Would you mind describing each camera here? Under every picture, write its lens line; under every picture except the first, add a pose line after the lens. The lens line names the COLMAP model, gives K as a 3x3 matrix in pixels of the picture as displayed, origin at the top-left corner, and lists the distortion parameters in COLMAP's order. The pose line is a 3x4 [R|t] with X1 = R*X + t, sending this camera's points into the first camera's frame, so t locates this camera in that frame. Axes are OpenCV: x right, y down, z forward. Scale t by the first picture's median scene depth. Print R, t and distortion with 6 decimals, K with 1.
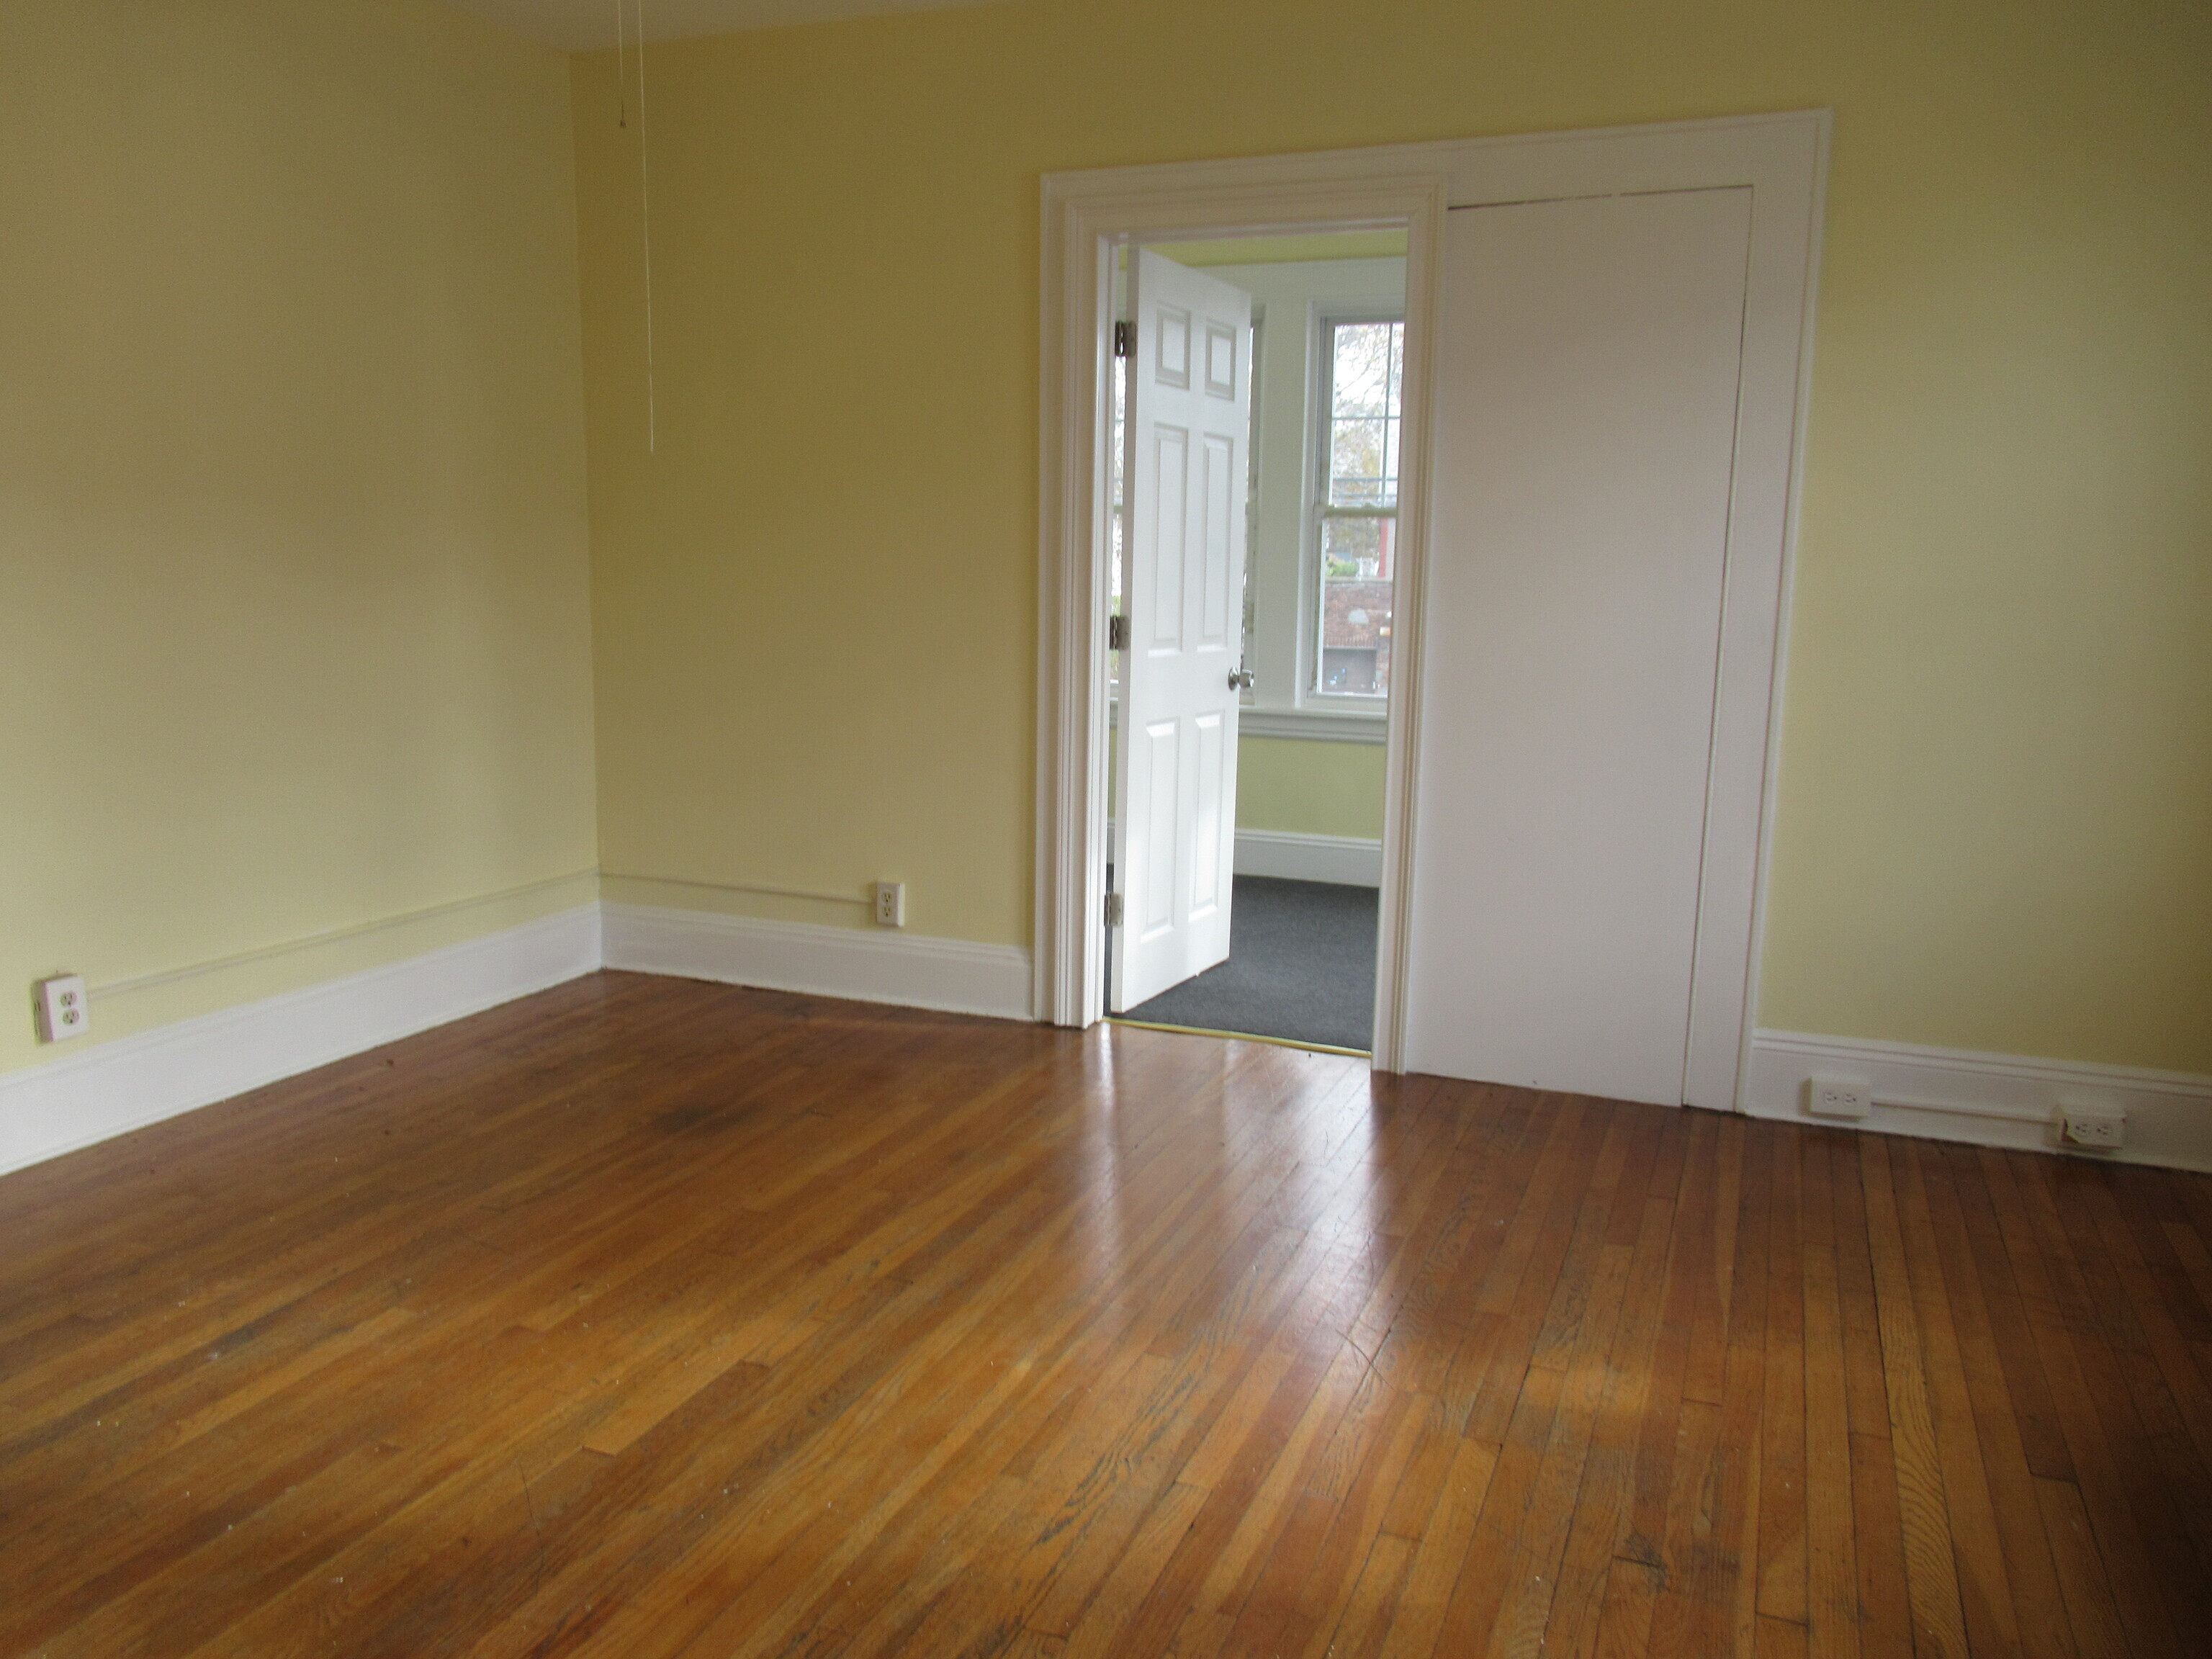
lens RADIAL K [[1679.6, 0, 1106.0], [0, 1679.6, 829.5], [0, 0, 1]] dist [0.001611, -0.002009]
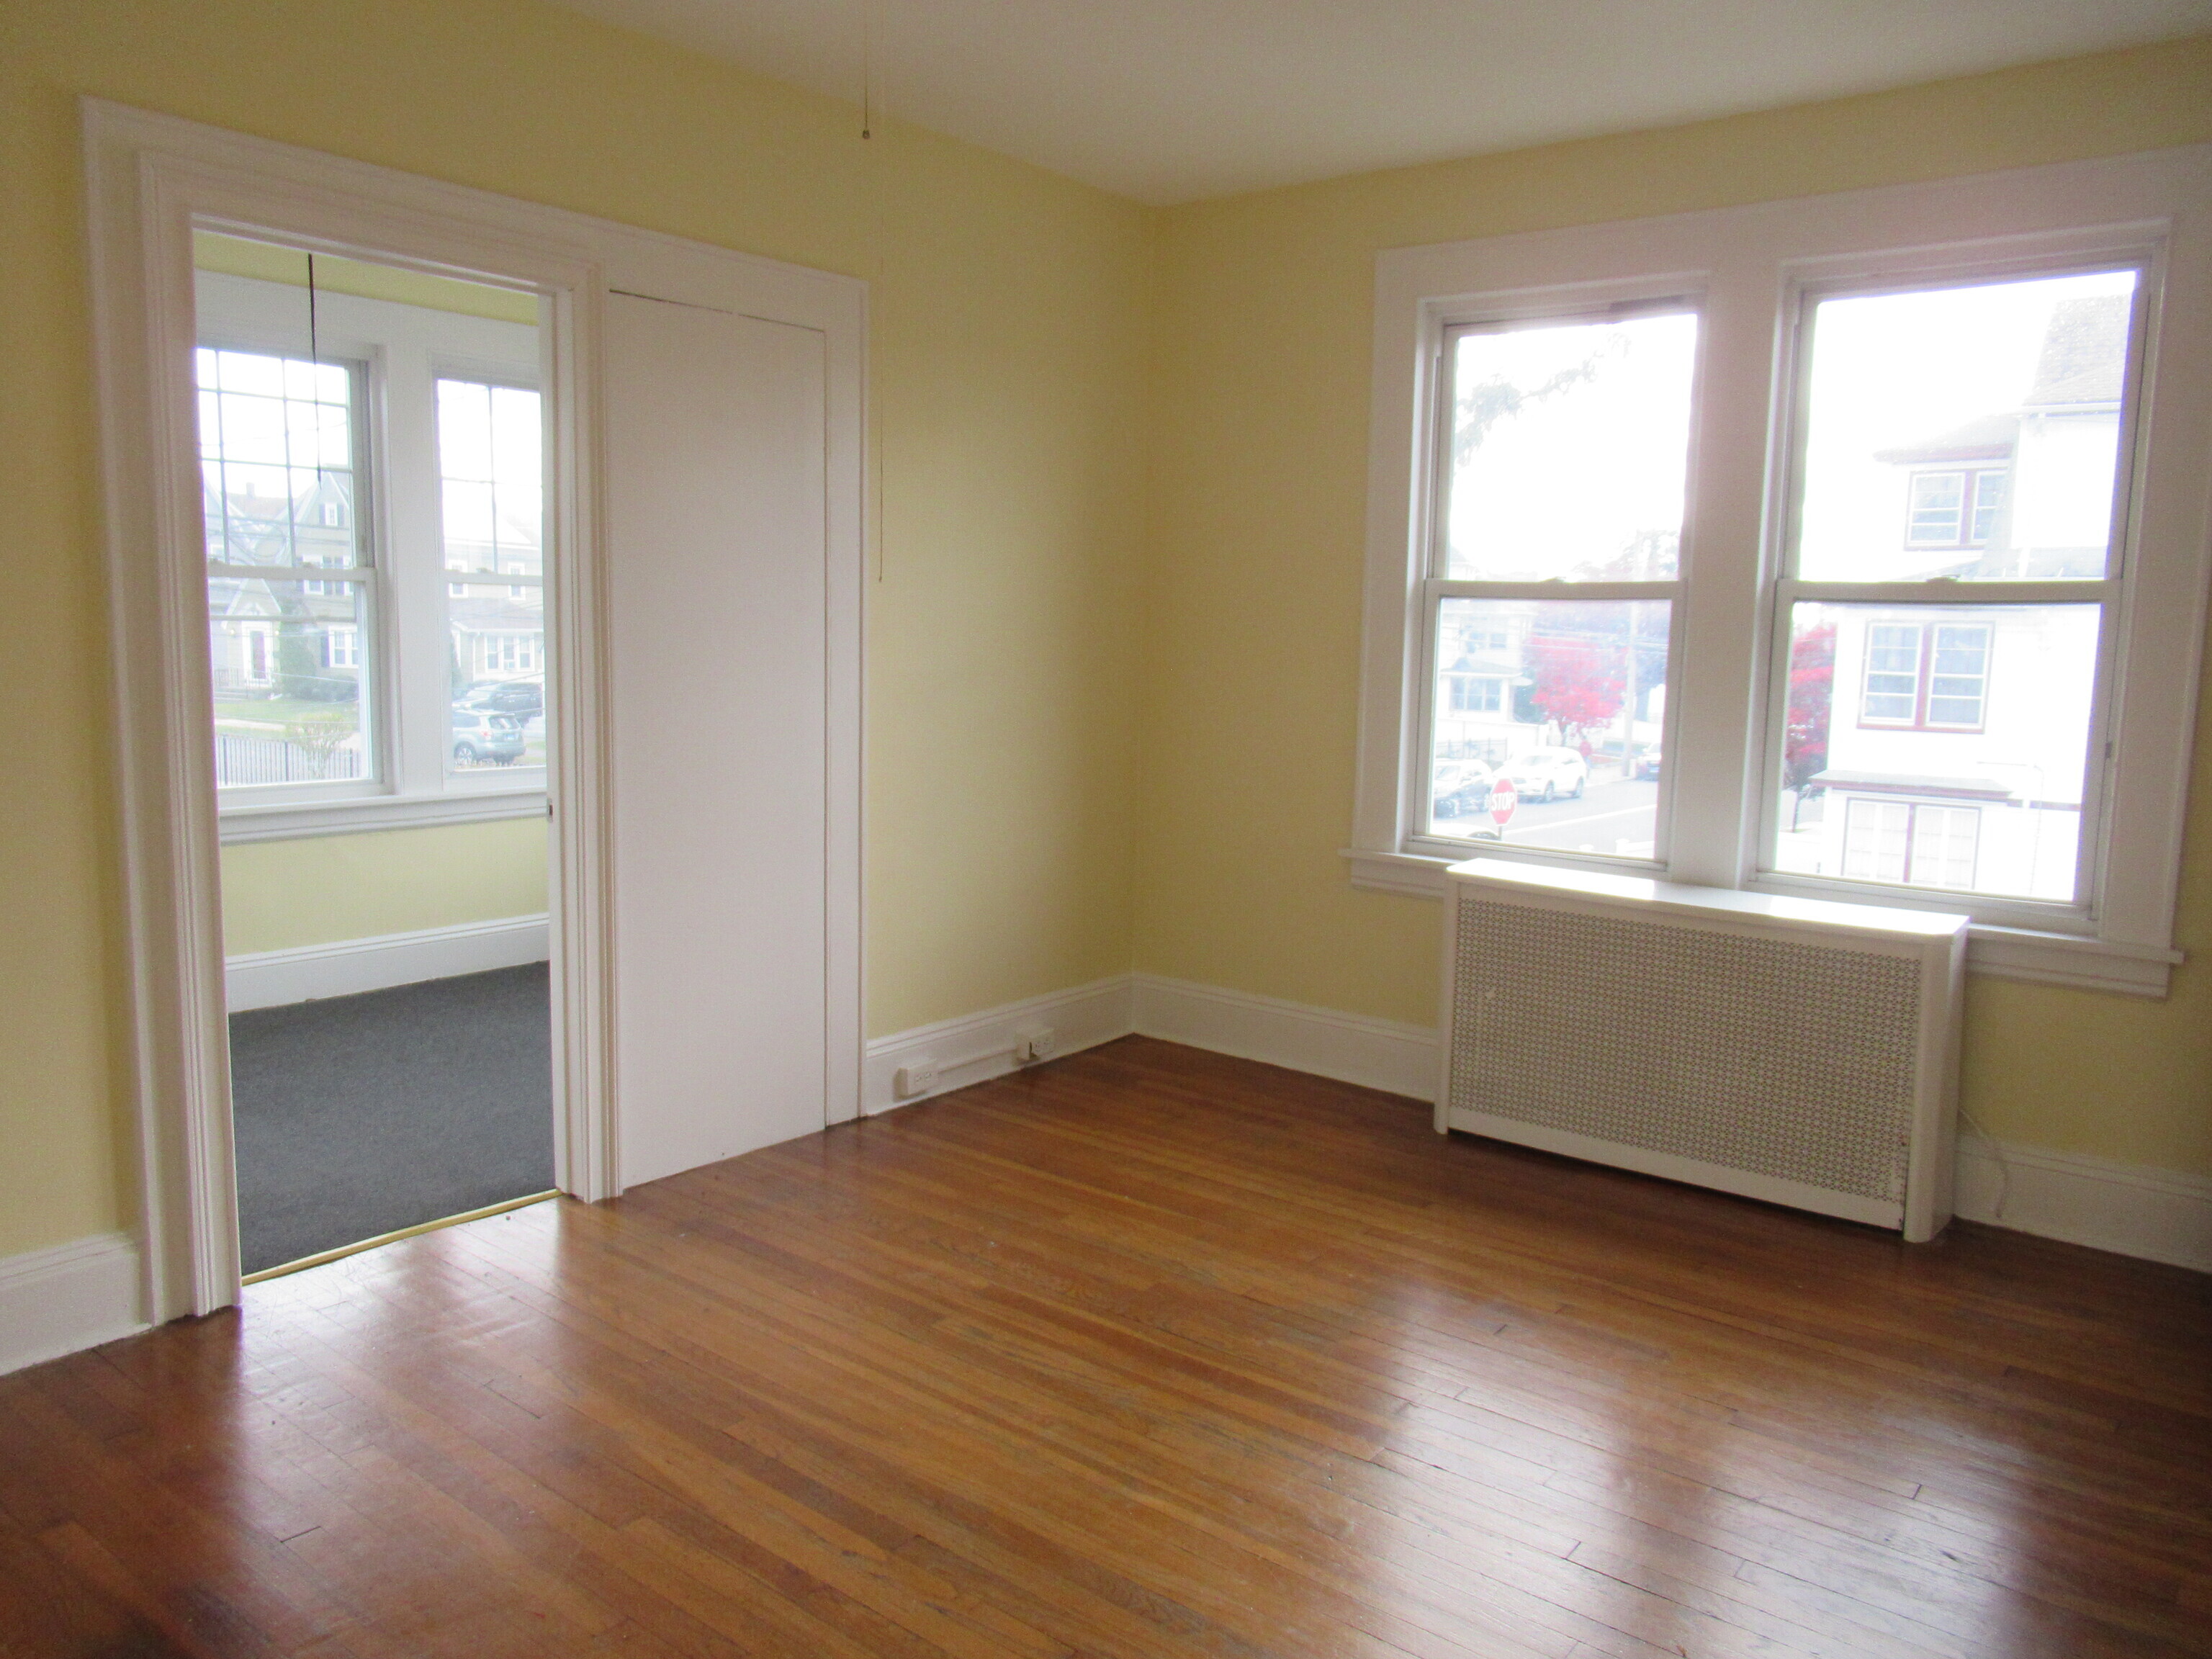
lens RADIAL K [[1662.1, 0, 1106.0], [0, 1662.1, 829.5], [0, 0, 1]] dist [-0.006480, -0.011018]
pose [[0.257607, -0.129183, 0.957575, -0.704303], [0.127224, 0.986929, 0.098917, -0.130133], [-0.957837, 0.096344, 0.270675, 0.526979]]
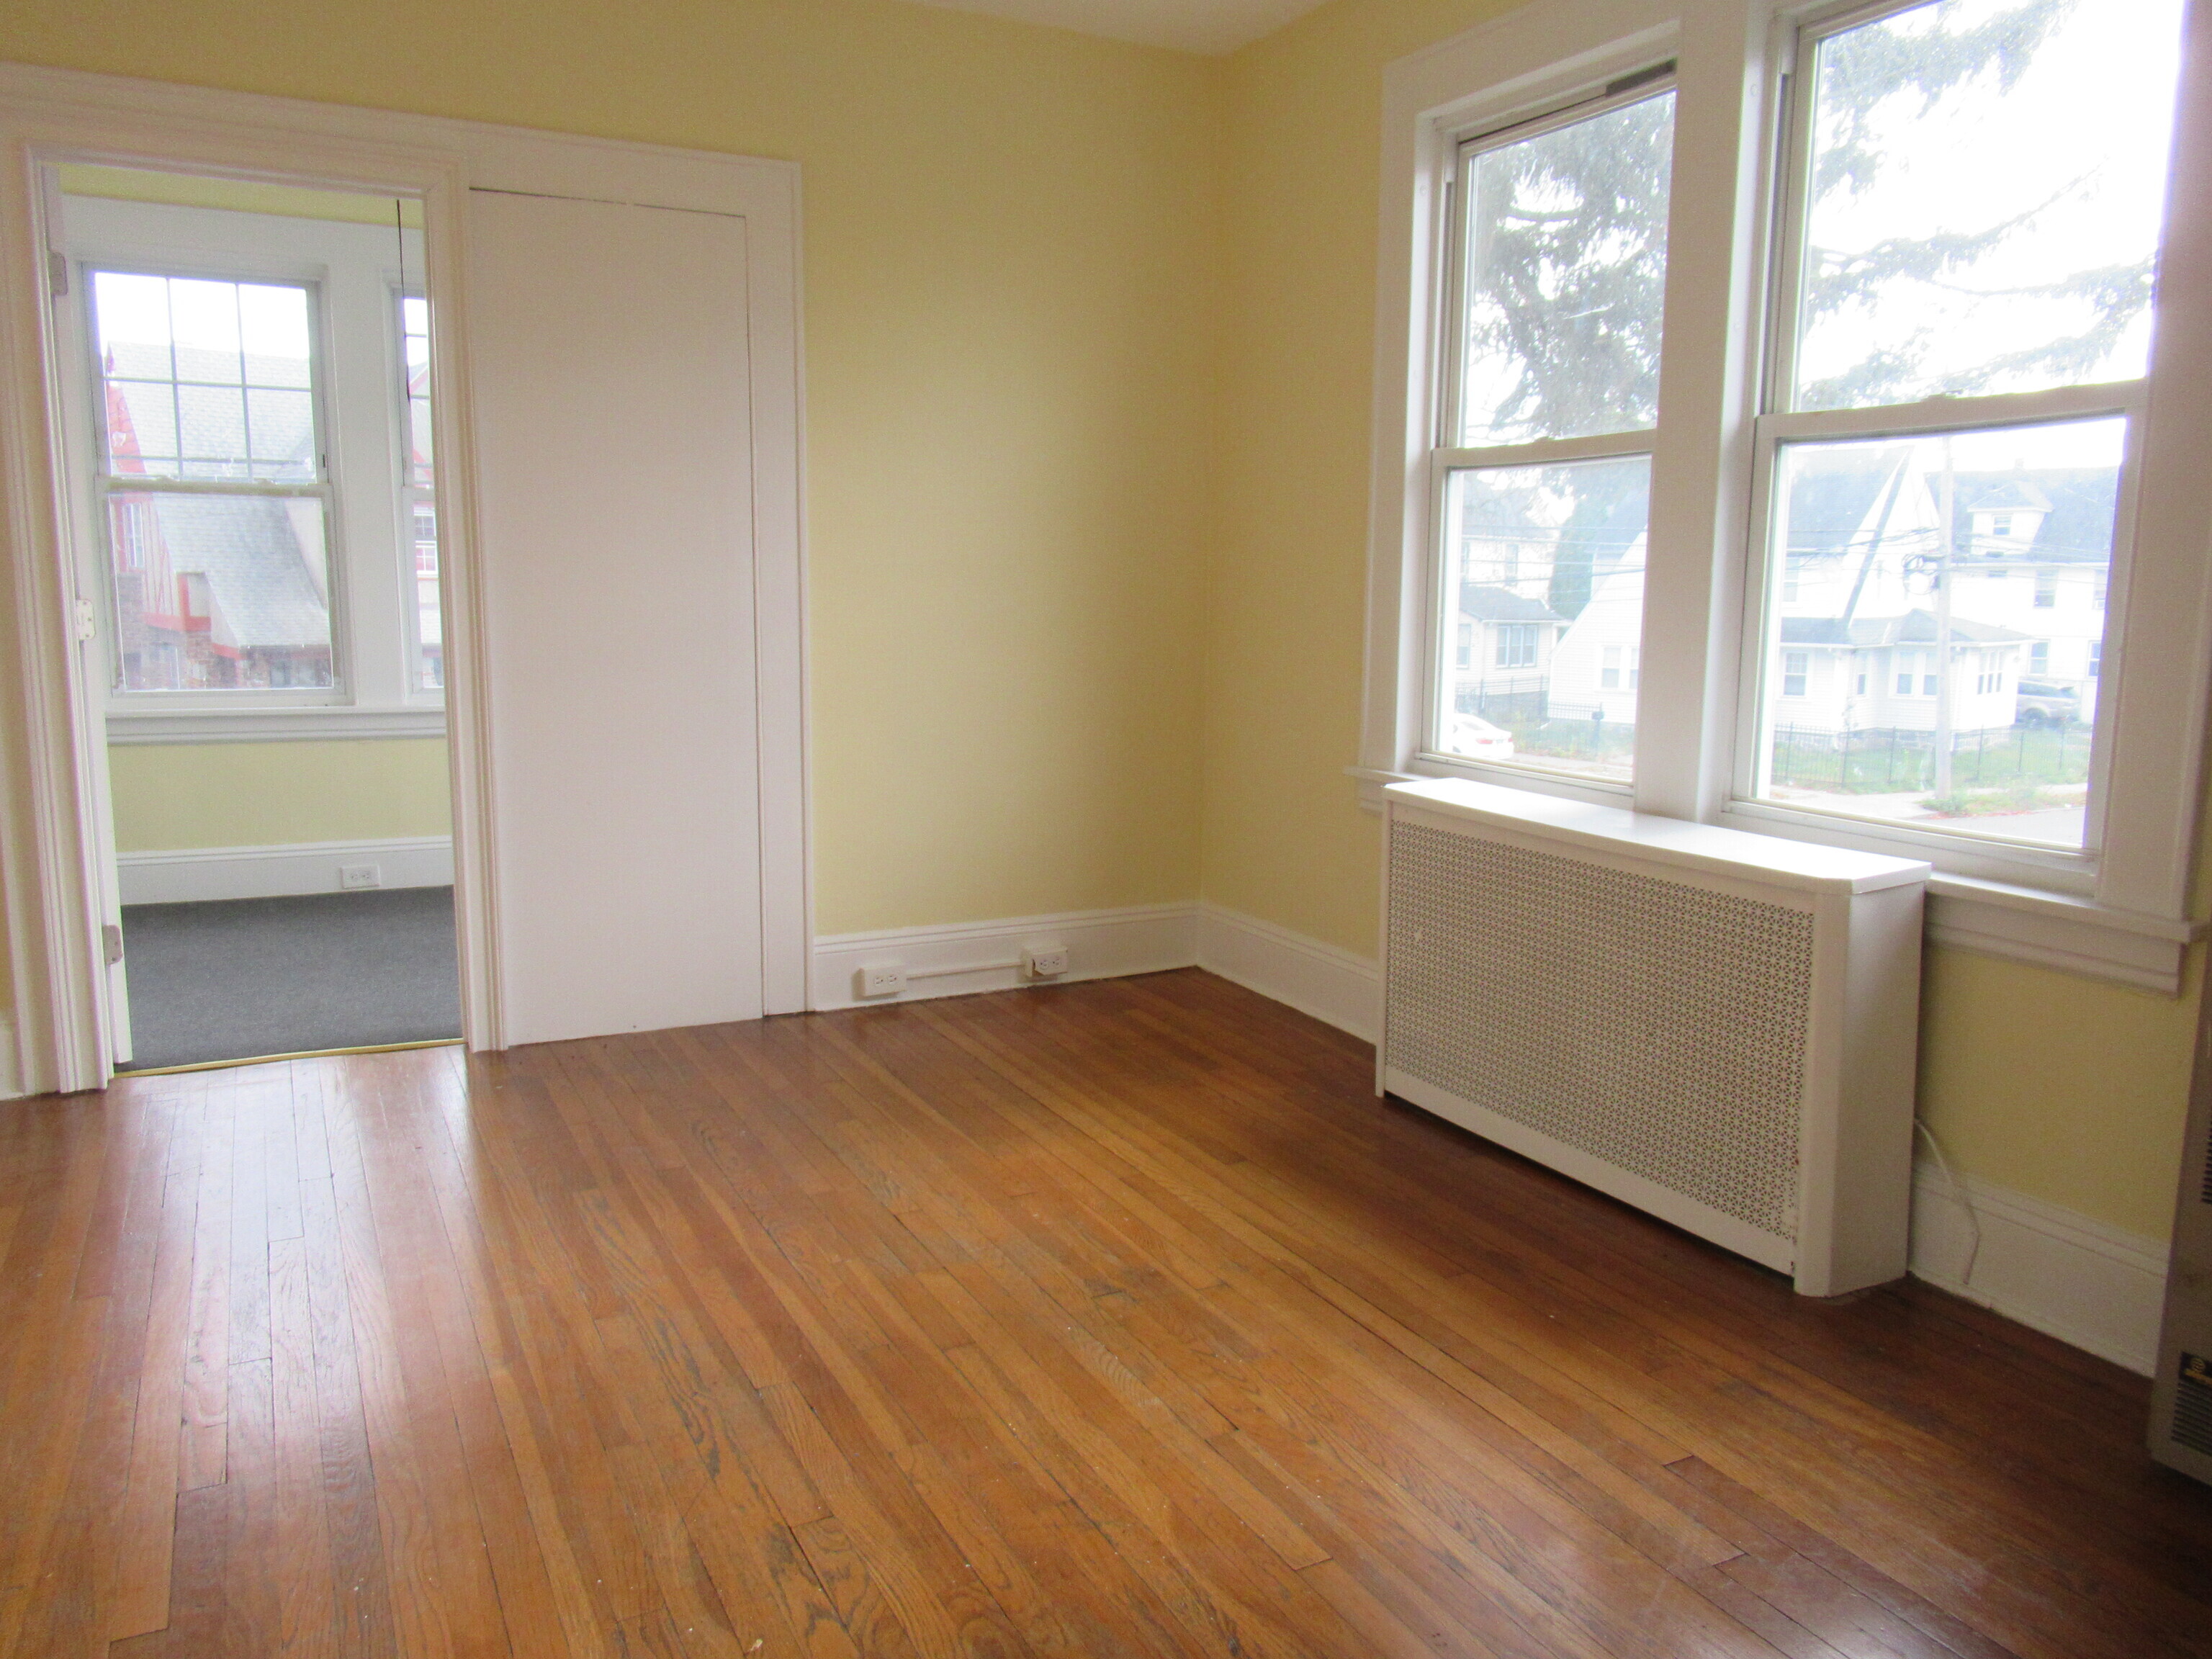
lens RADIAL K [[1679.6, 0, 1106.0], [0, 1679.6, 829.5], [0, 0, 1]] dist [0.001611, -0.002009]
pose [[0.647356, -0.122577, 0.752266, -0.380002], [0.116215, 0.991317, 0.061521, -0.006633], [-0.753275, 0.047598, 0.655981, 0.064947]]
